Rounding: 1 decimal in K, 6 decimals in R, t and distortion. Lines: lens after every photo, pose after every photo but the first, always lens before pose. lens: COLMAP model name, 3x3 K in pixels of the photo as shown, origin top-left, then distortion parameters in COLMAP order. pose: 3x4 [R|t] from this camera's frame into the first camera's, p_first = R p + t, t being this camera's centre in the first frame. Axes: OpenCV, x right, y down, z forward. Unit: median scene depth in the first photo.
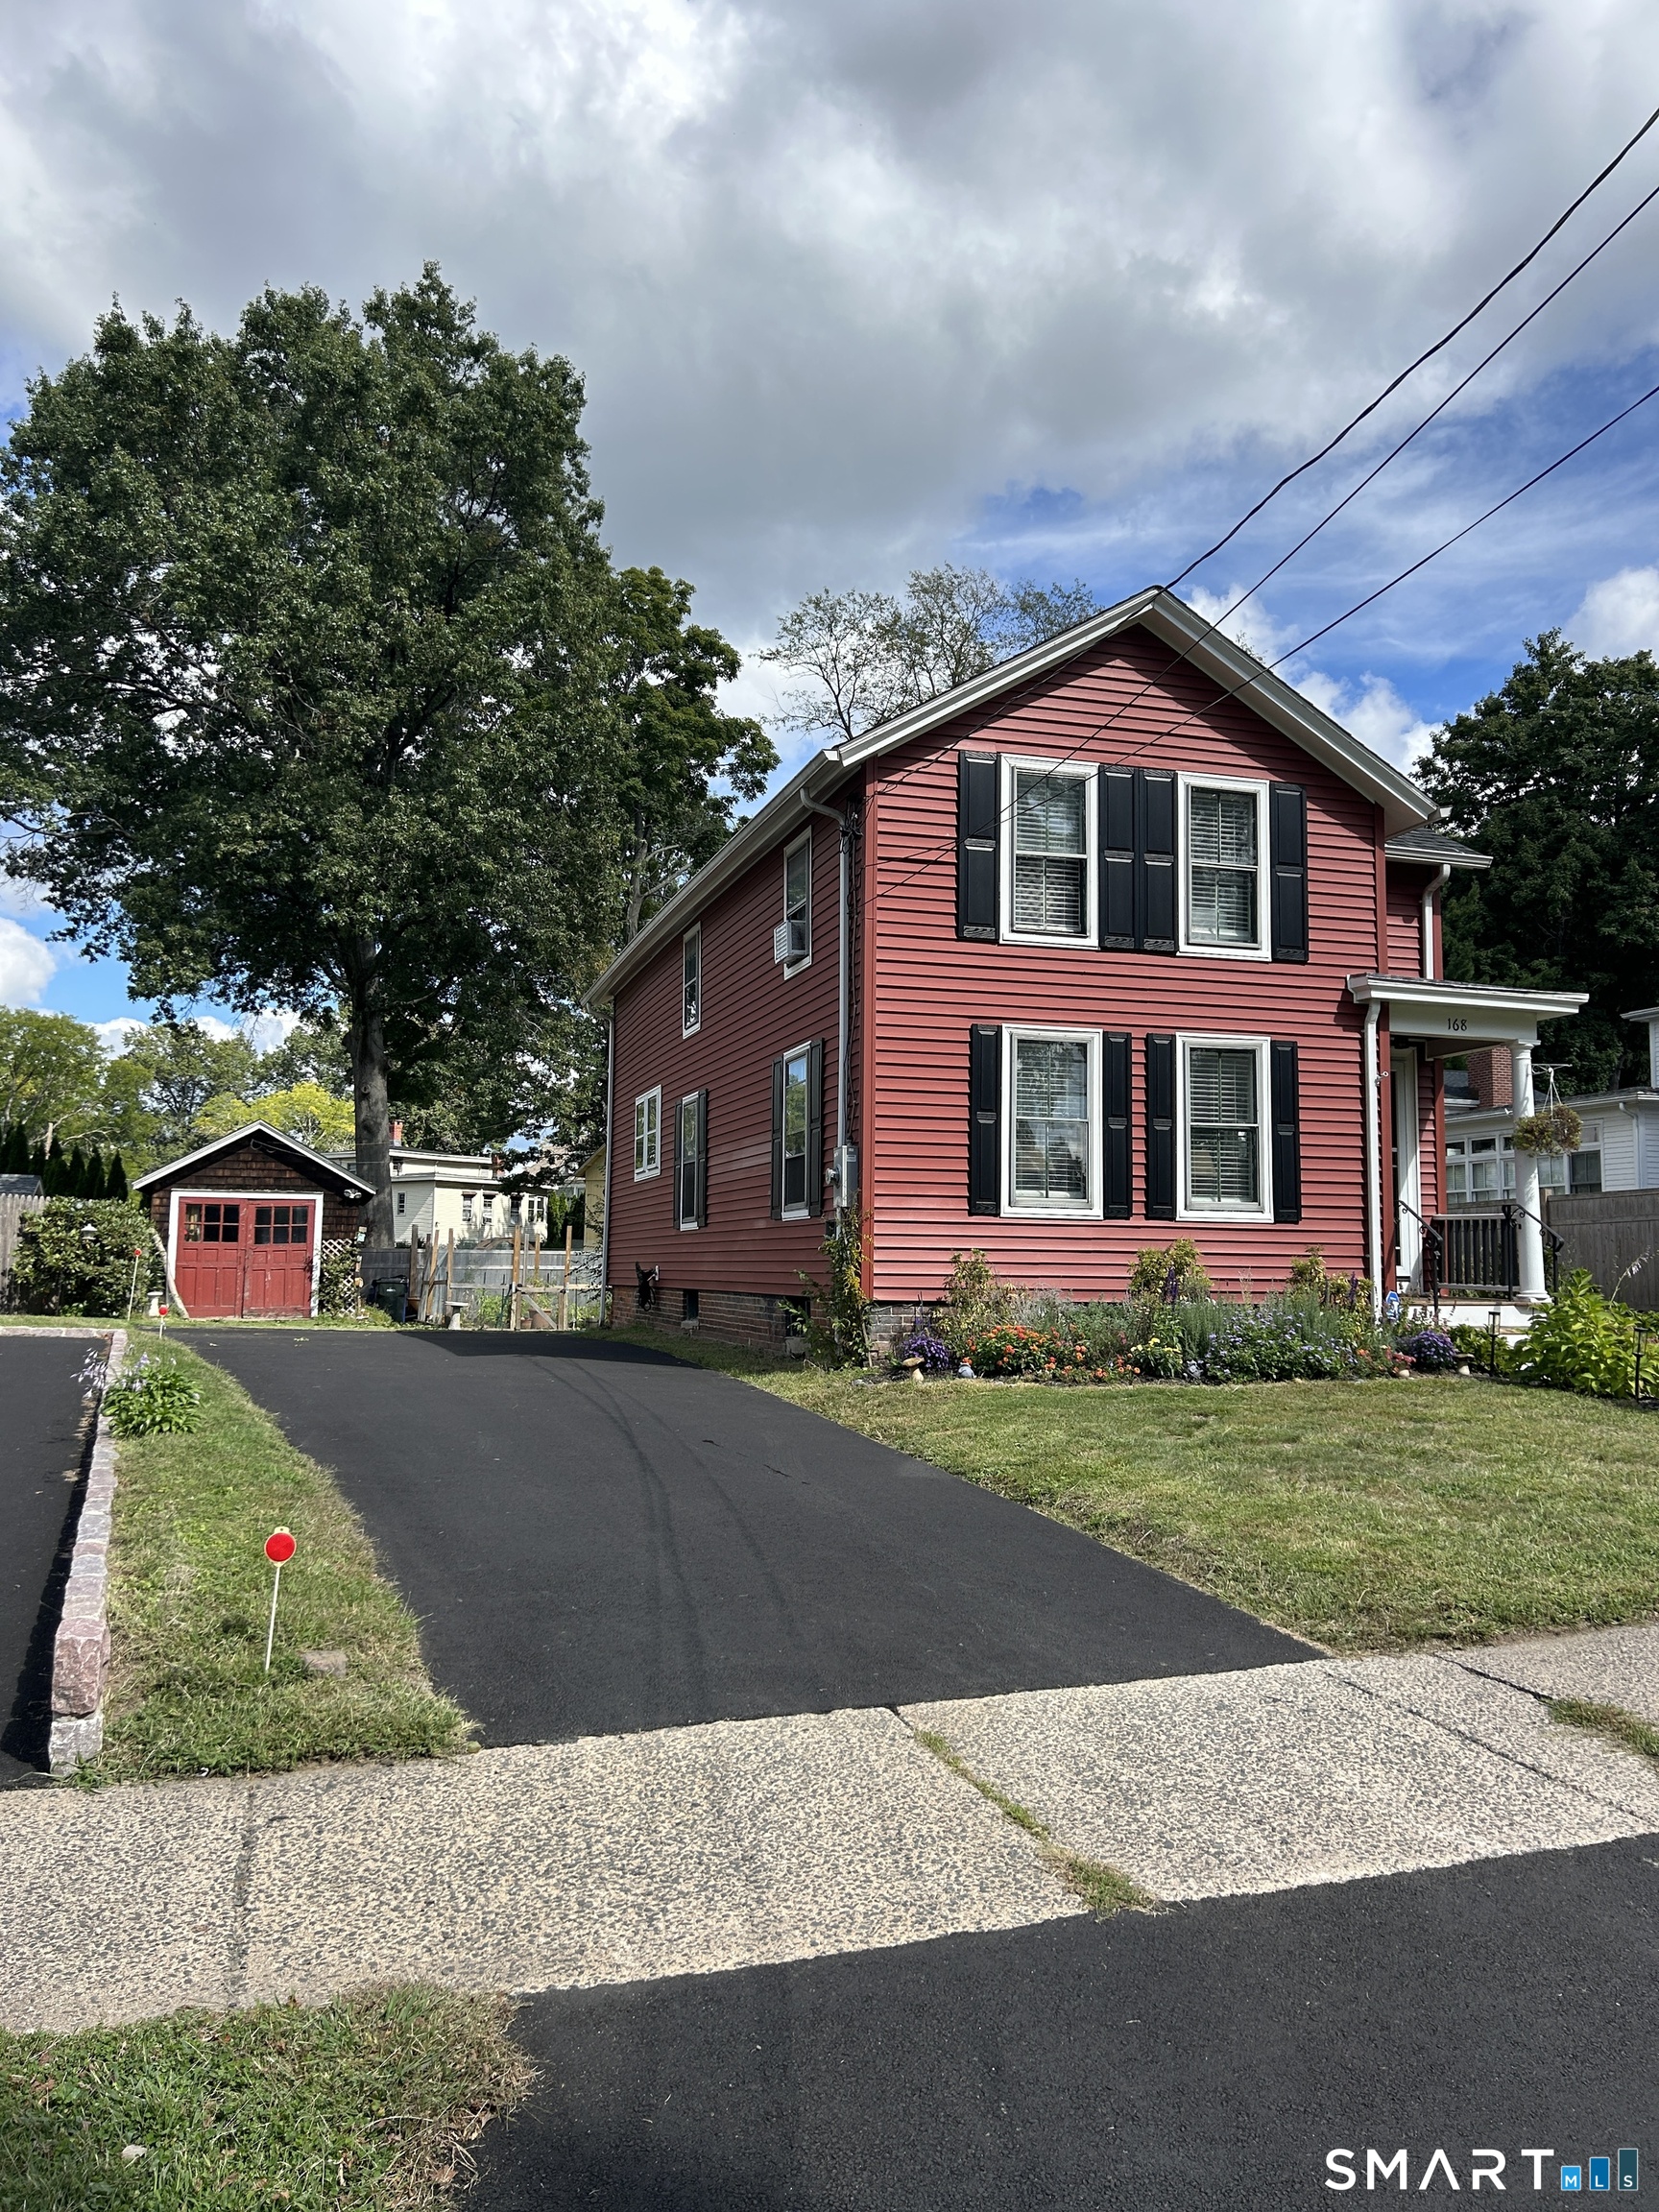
lens RADIAL K [[1631.0, 0, 820.0], [0, 1631.0, 1106.9], [0, 0, 1]] dist [-0.005413, -0.014634]
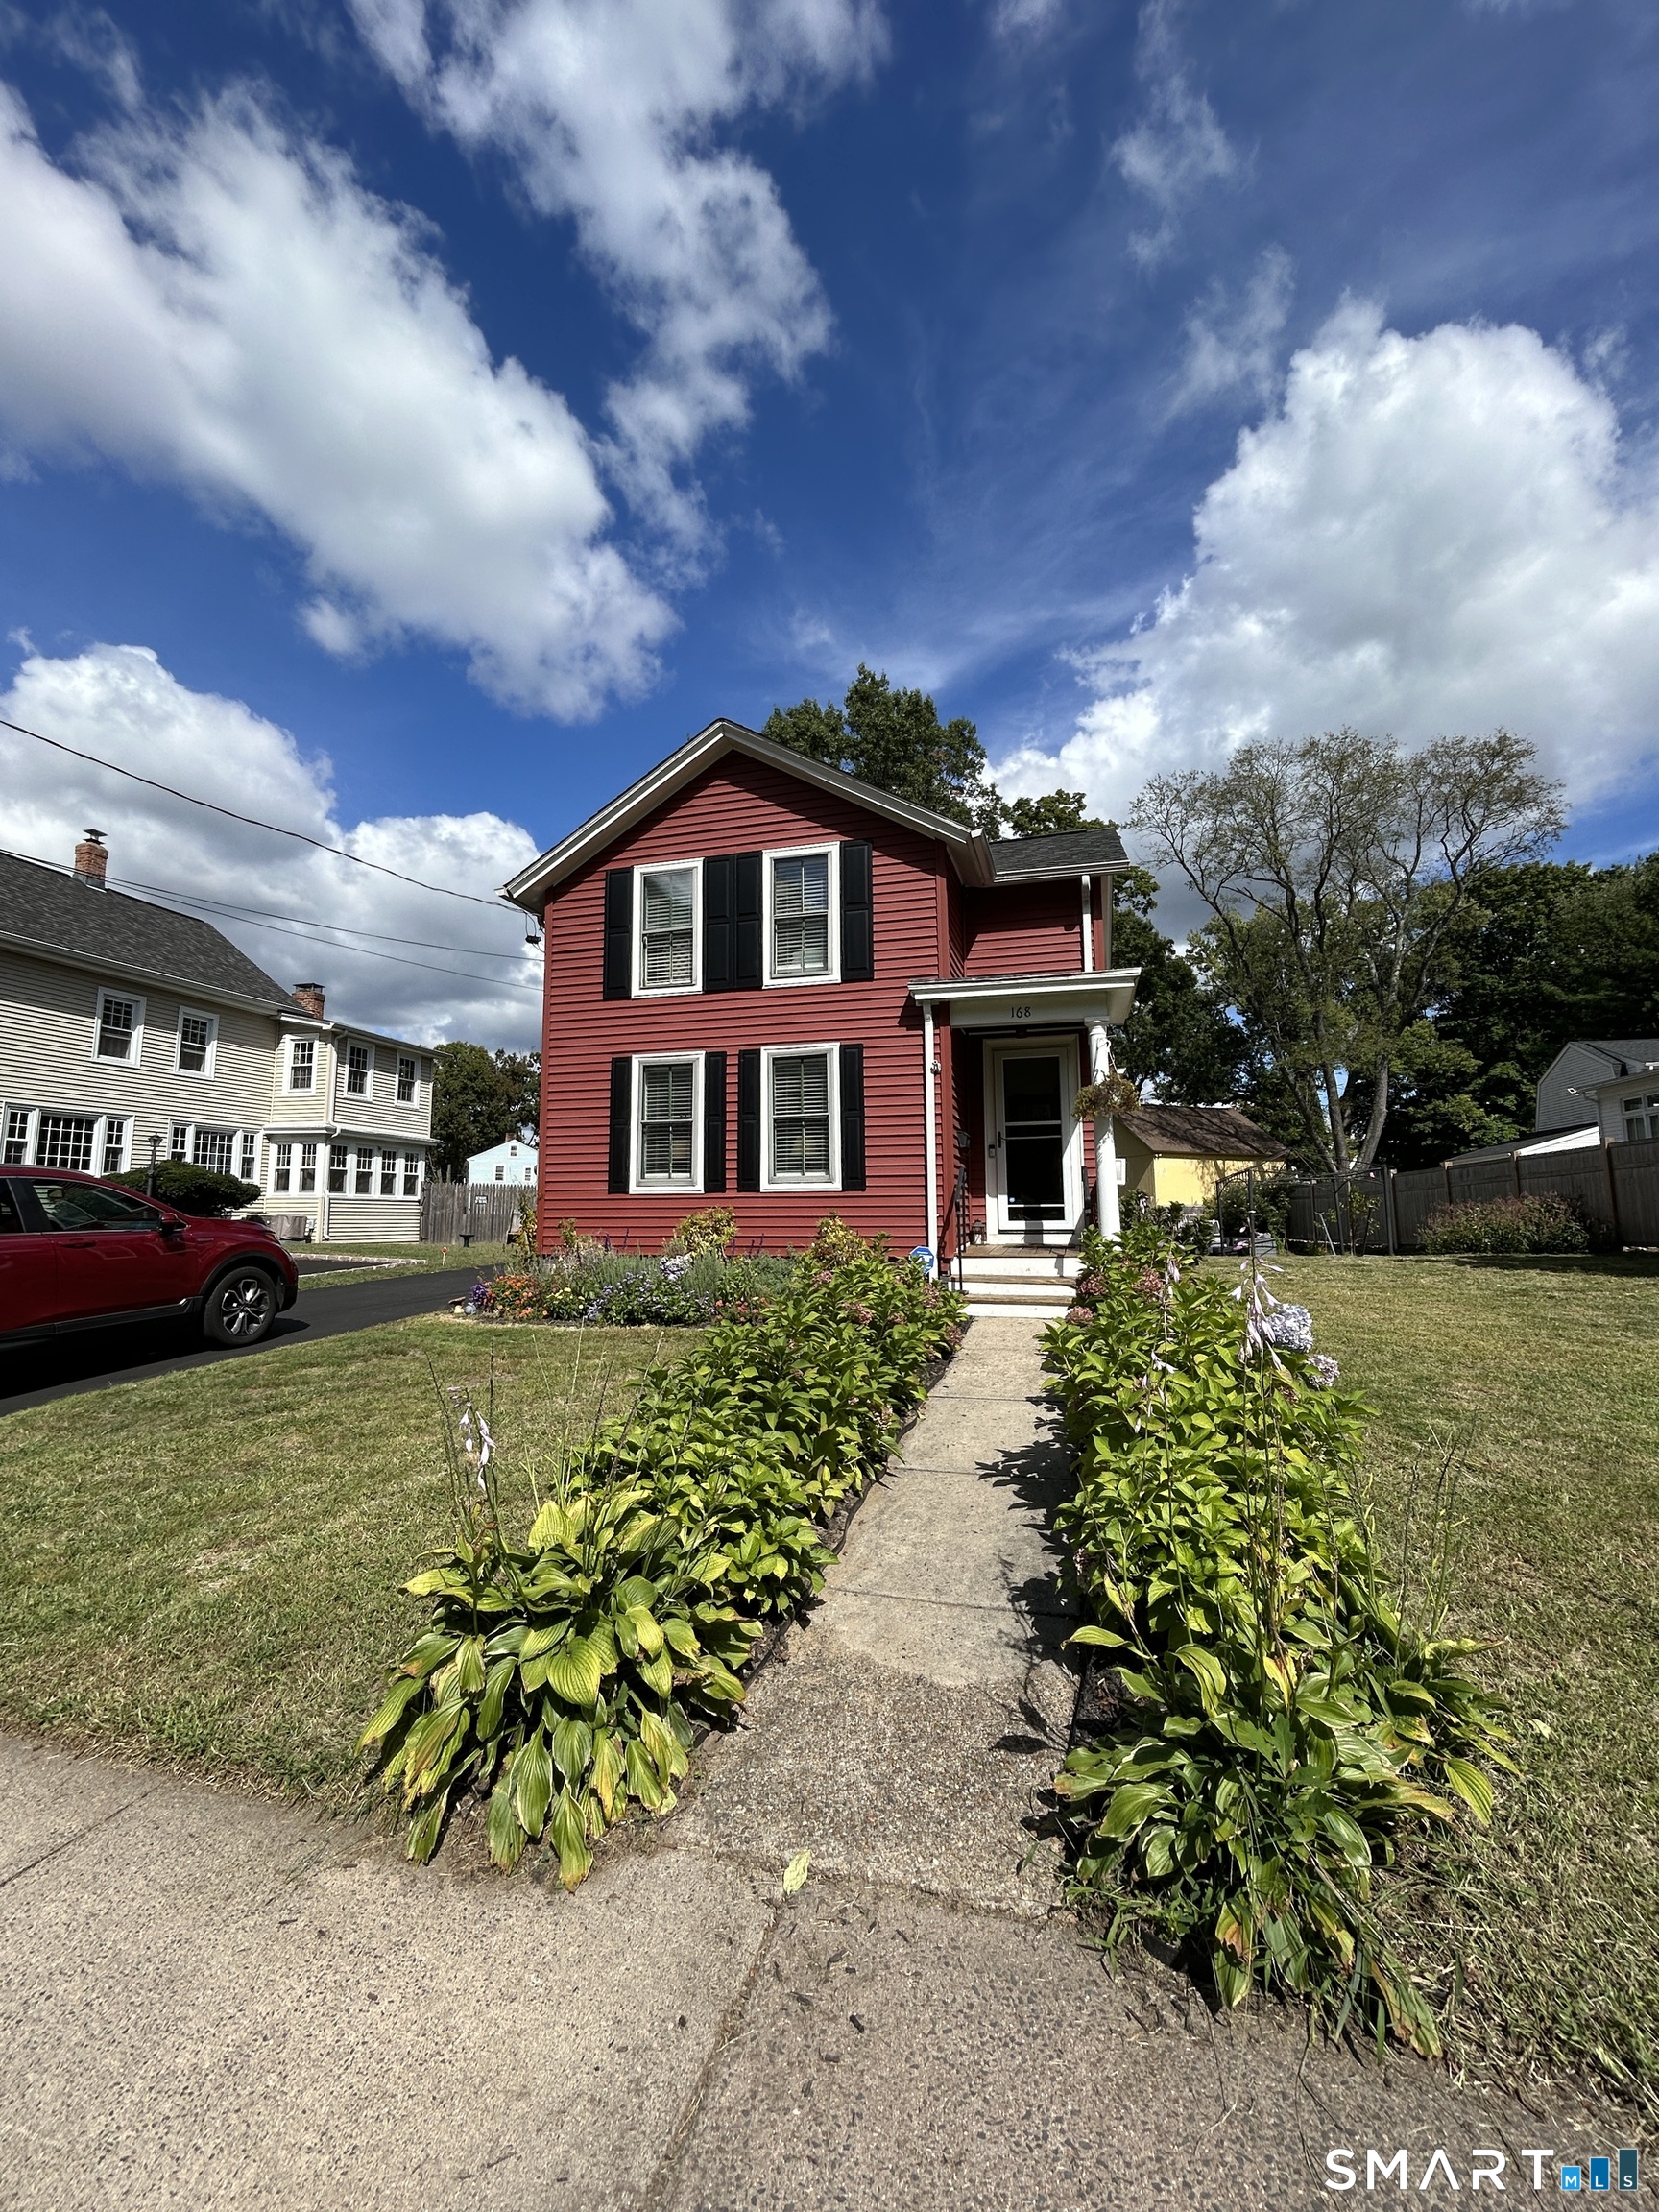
lens RADIAL K [[893.8, 0, 833.7], [0, 893.8, 1101.9], [0, 0, 1]] dist [-0.003076, 0.001678]
pose [[0.845724, -0.075040, -0.528317, 0.631084], [0.064538, 0.997179, -0.038323, 0.028722], [0.529703, -0.001685, 0.848182, 0.413656]]
